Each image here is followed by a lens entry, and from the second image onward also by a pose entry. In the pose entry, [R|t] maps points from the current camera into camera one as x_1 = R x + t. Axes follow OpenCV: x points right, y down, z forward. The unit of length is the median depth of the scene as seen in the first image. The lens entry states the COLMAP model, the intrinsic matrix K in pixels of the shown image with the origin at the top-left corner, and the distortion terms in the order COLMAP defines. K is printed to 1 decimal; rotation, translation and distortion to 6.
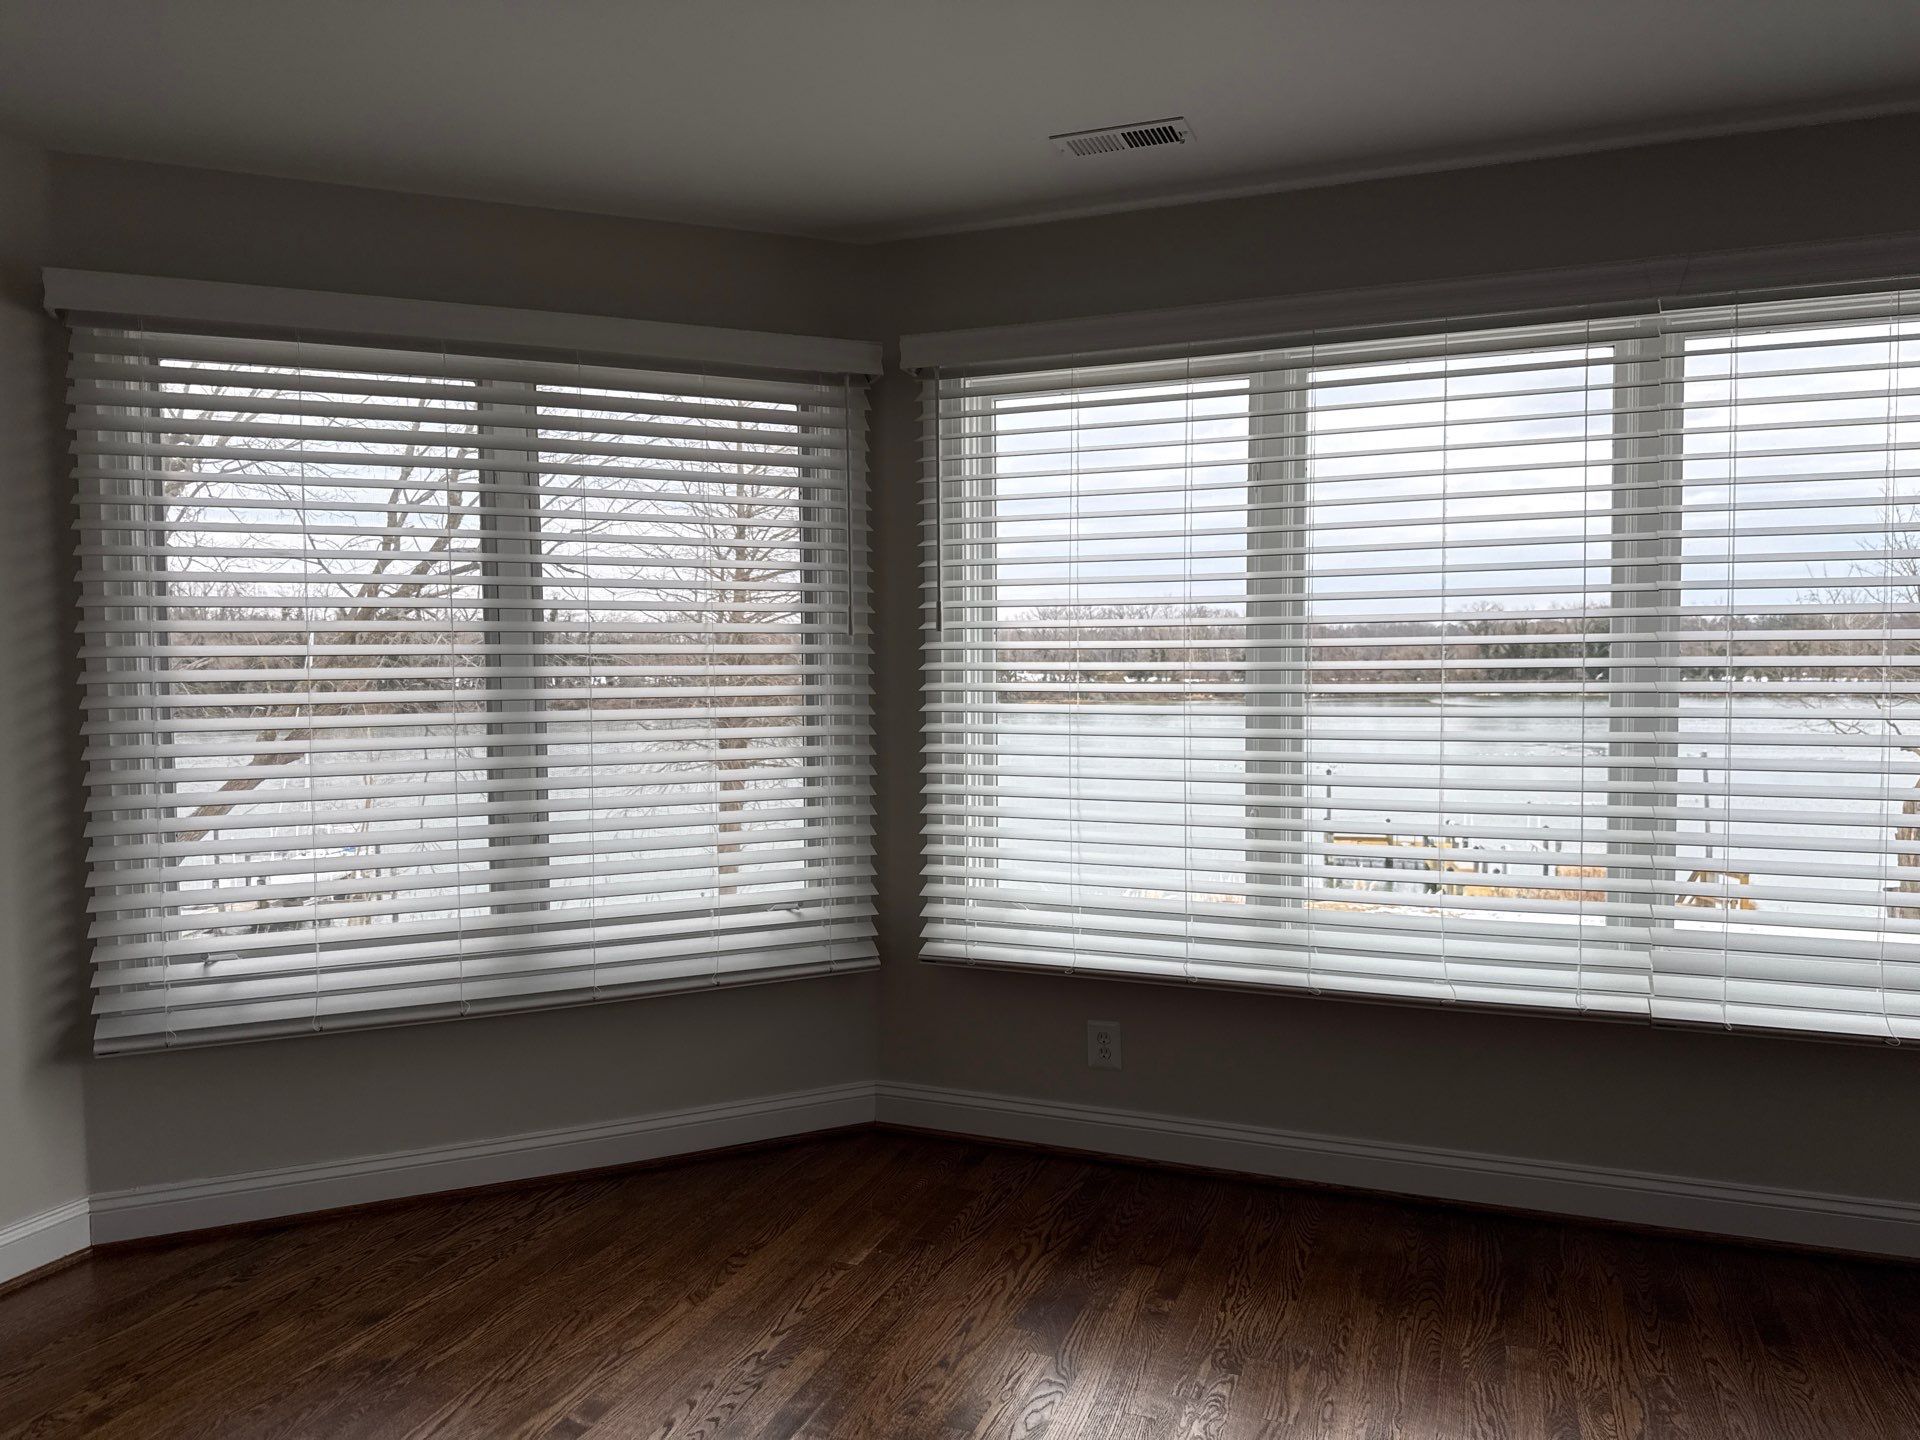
lens RADIAL K [[1347.1, 0, 948.5], [0, 1347.1, 714.6], [0, 0, 1]] dist [0.043579, -0.053903]
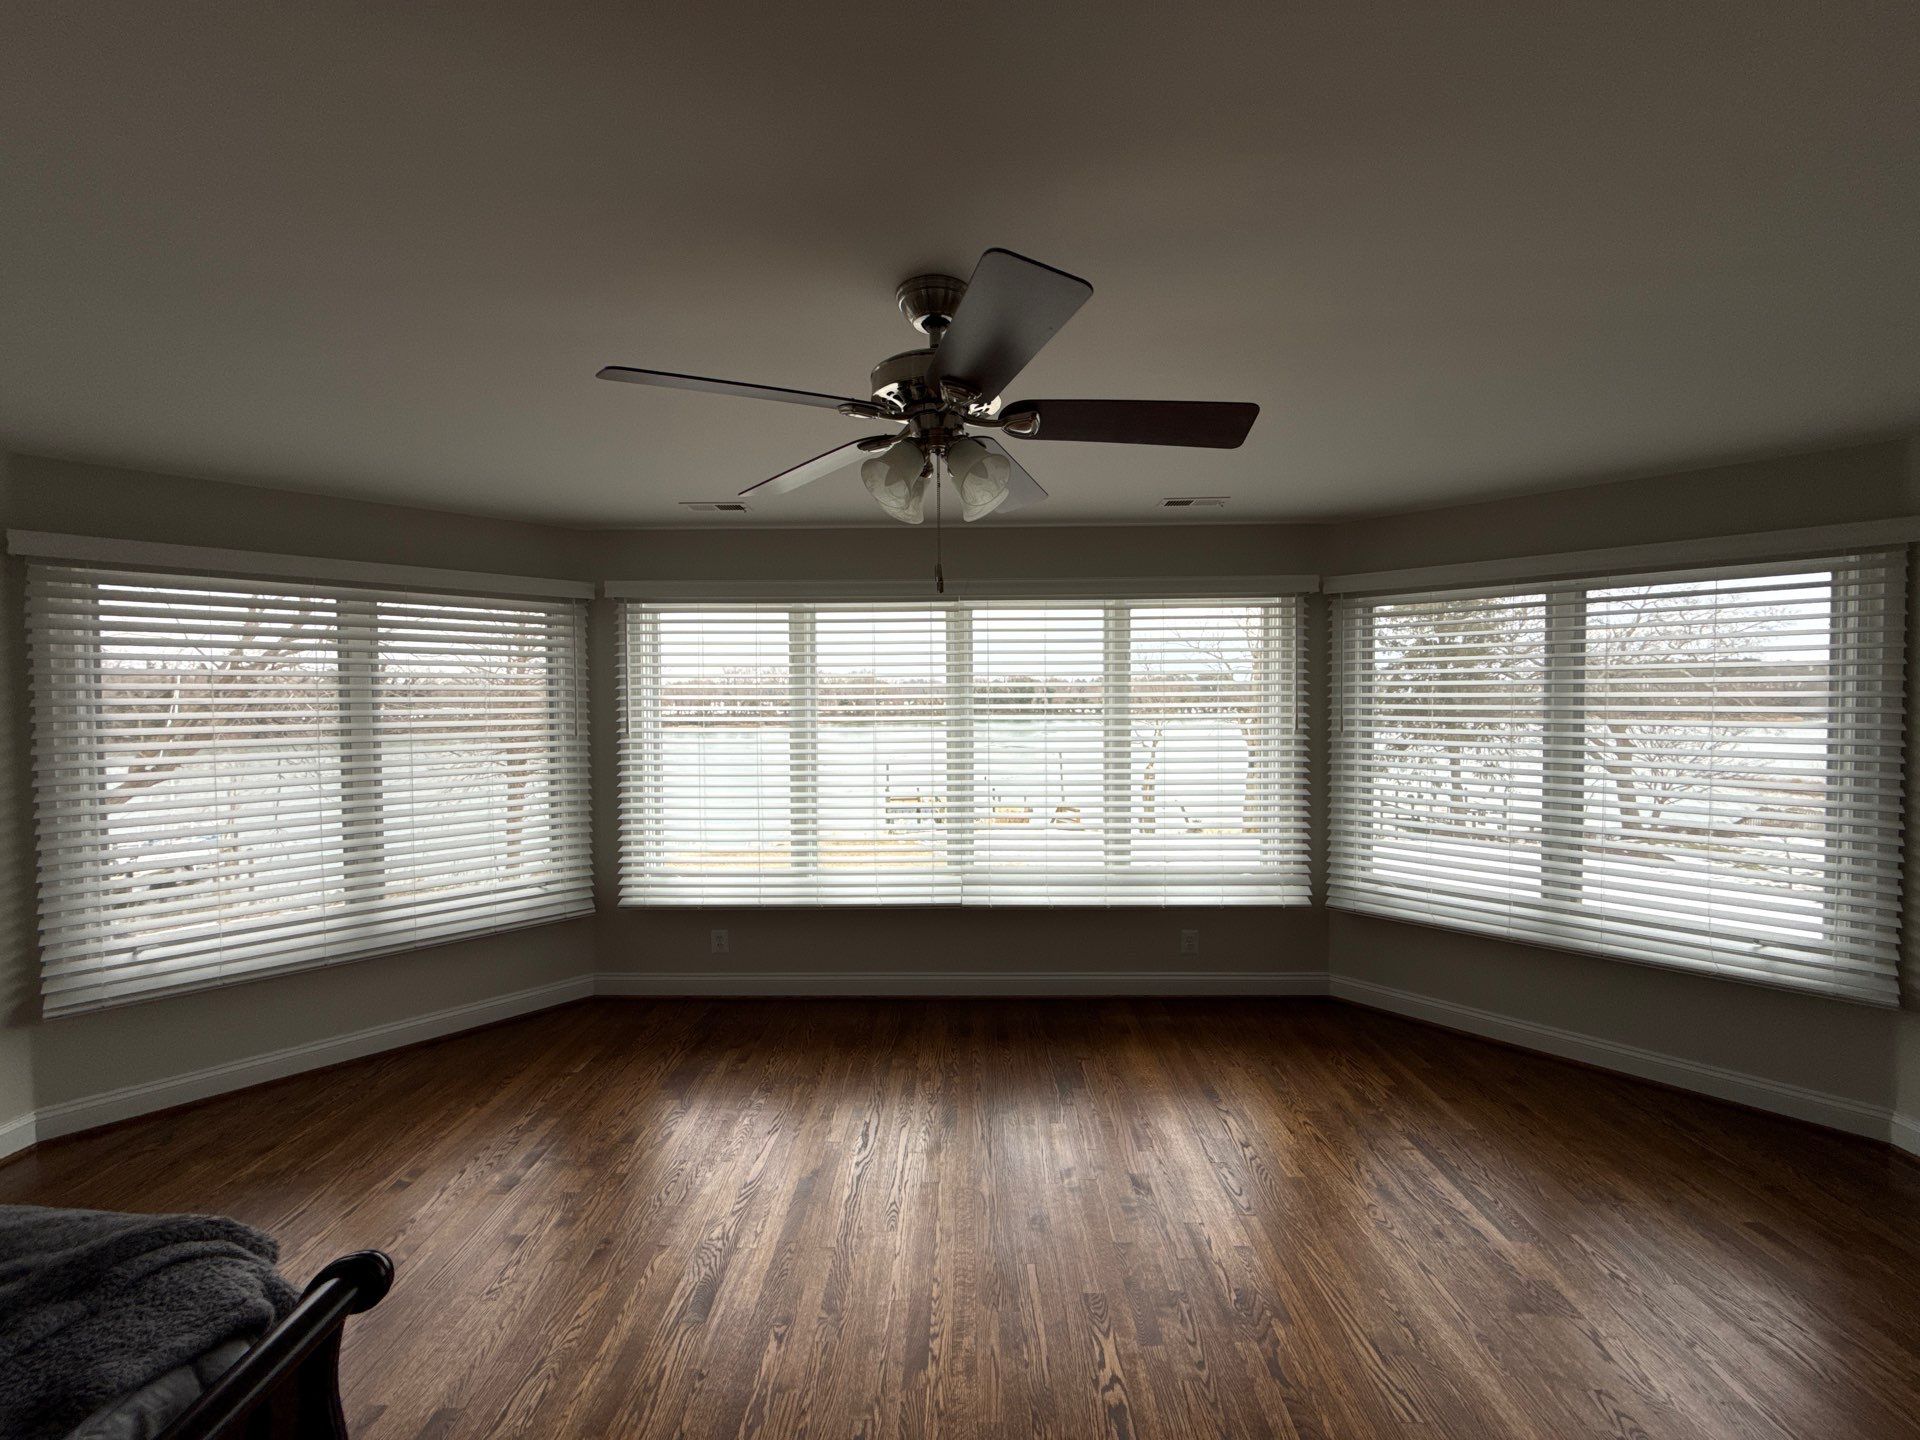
lens RADIAL K [[784.7, 0, 975.4], [0, 784.7, 710.7], [0, 0, 1]] dist [-0.004197, 0.001580]
pose [[0.933799, -0.005026, 0.357763, 0.063747], [0.010393, 0.999860, -0.013080, -0.087664], [-0.357647, 0.015932, 0.933721, -0.249668]]
